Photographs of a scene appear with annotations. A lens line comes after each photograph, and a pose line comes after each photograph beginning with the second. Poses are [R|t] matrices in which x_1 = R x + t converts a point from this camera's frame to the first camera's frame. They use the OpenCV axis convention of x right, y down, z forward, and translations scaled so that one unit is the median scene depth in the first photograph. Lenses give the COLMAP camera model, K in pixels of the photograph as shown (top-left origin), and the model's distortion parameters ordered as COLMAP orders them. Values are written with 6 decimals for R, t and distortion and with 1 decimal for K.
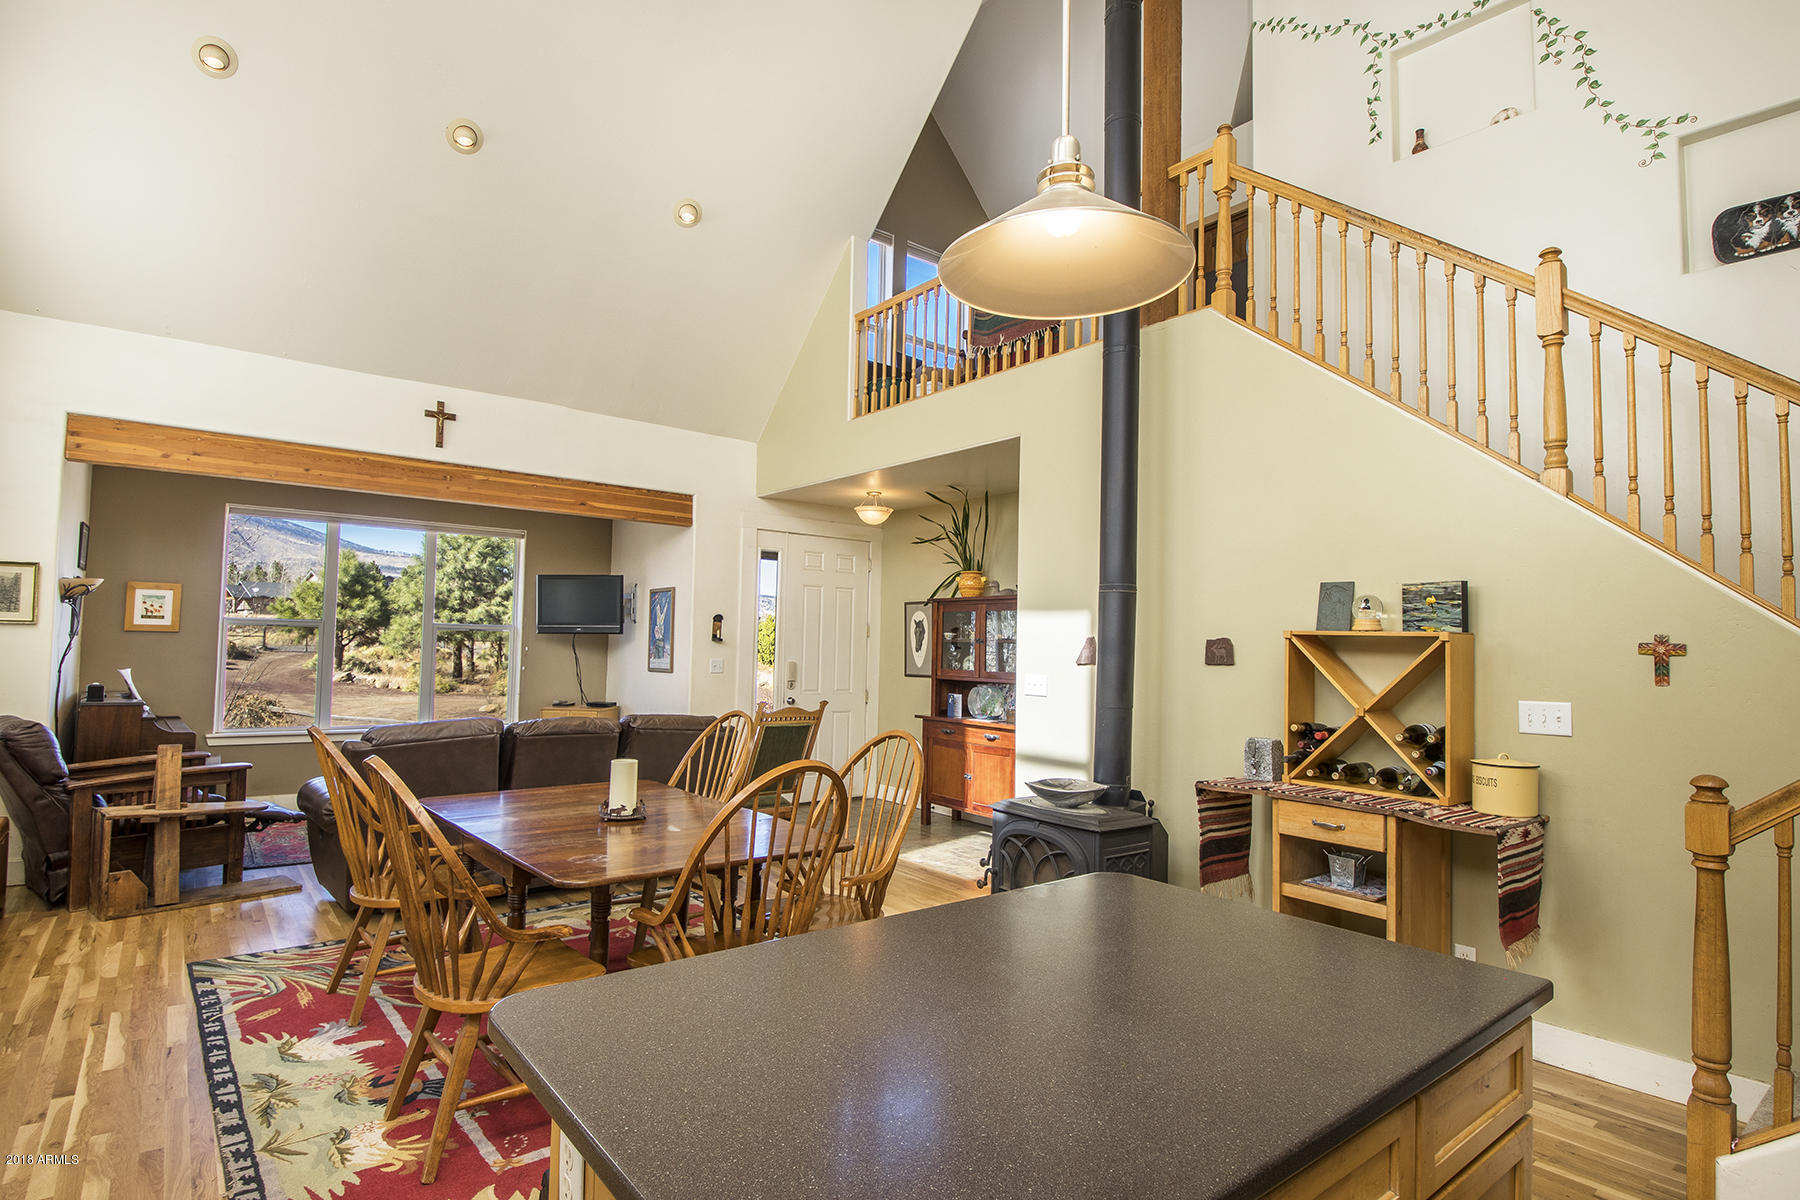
lens RADIAL K [[911.8, 0, 900.0], [0, 911.8, 600.0], [0, 0, 1]] dist [0.000014, -0.000053]
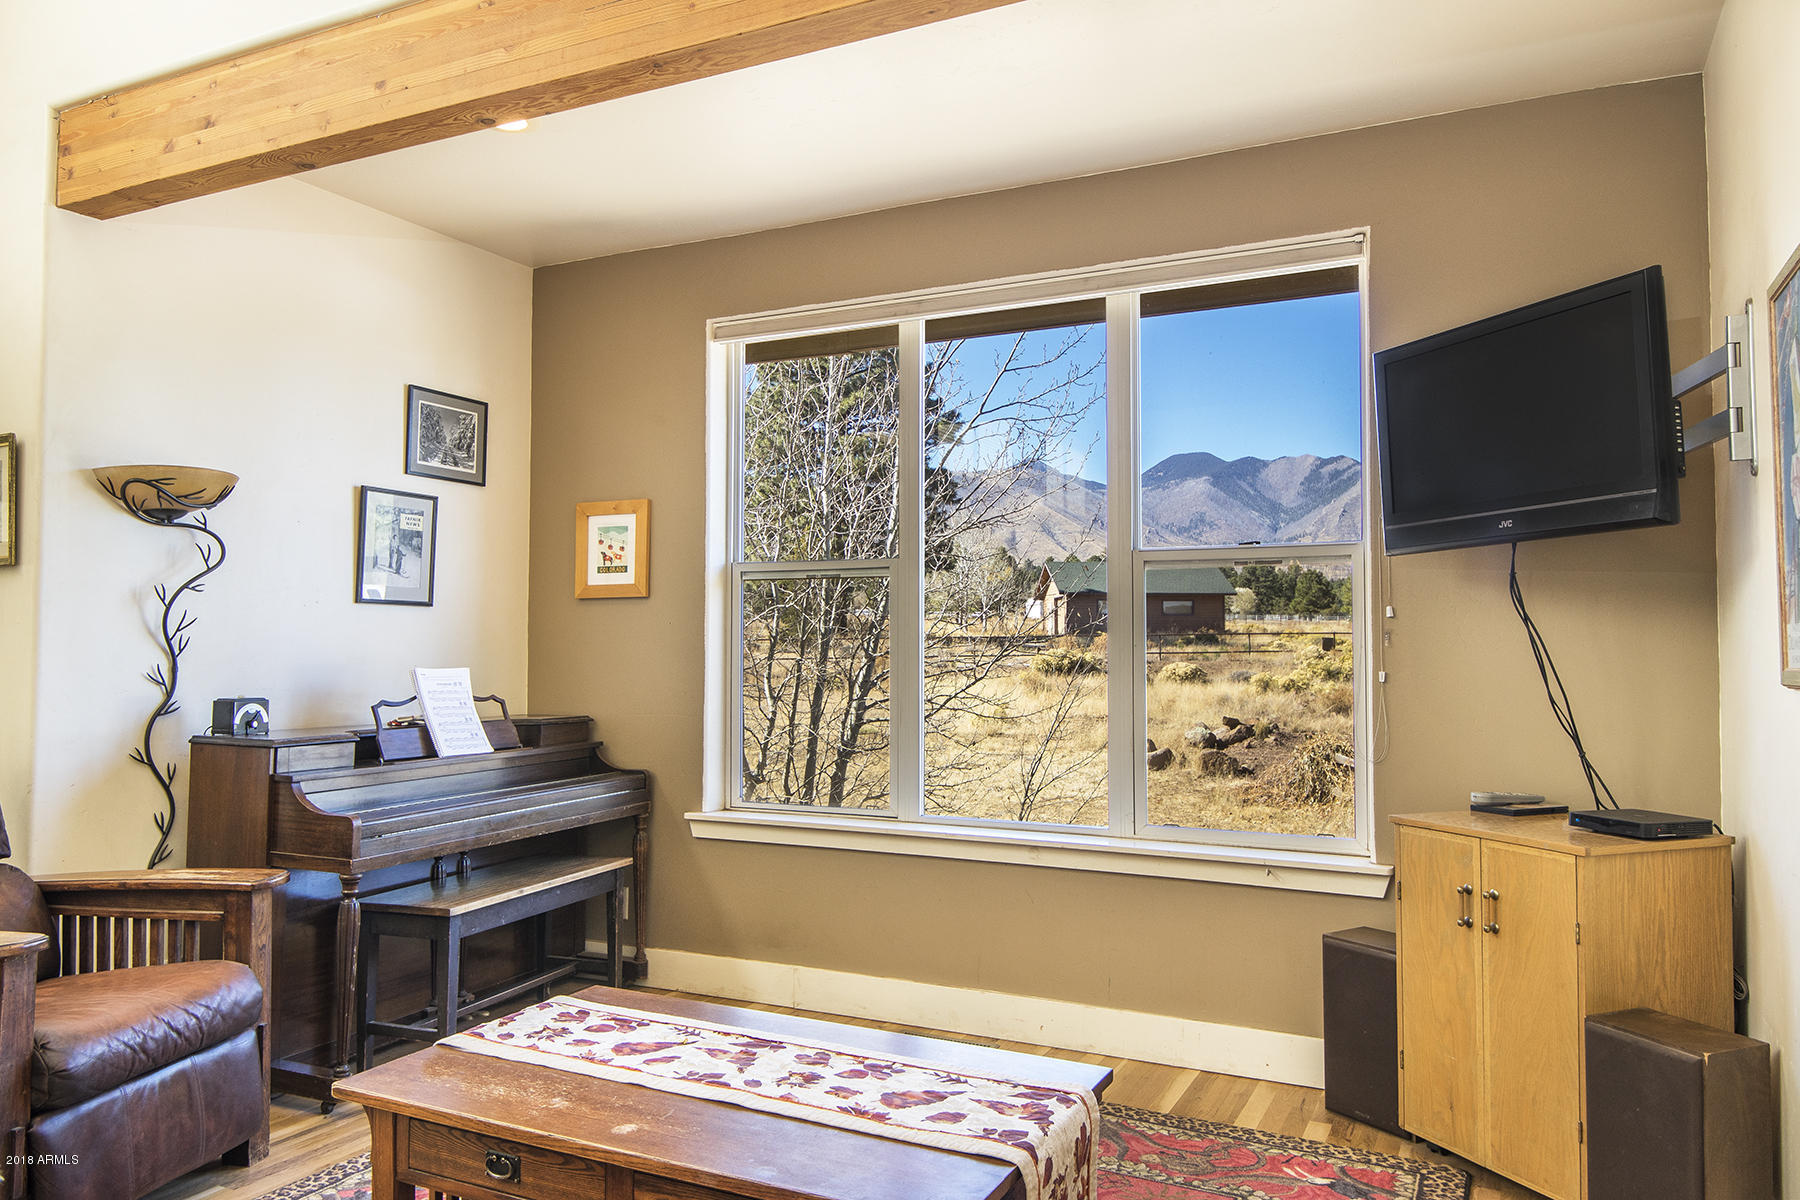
lens RADIAL K [[1264.6, 0, 900.0], [0, 1264.6, 600.0], [0, 0, 1]] dist [0.035337, -0.000960]
pose [[0.412173, -0.058295, -0.909239, -0.122256], [0.056186, 0.997678, -0.038495, 0.071389], [0.909371, -0.035220, 0.414491, 0.859079]]
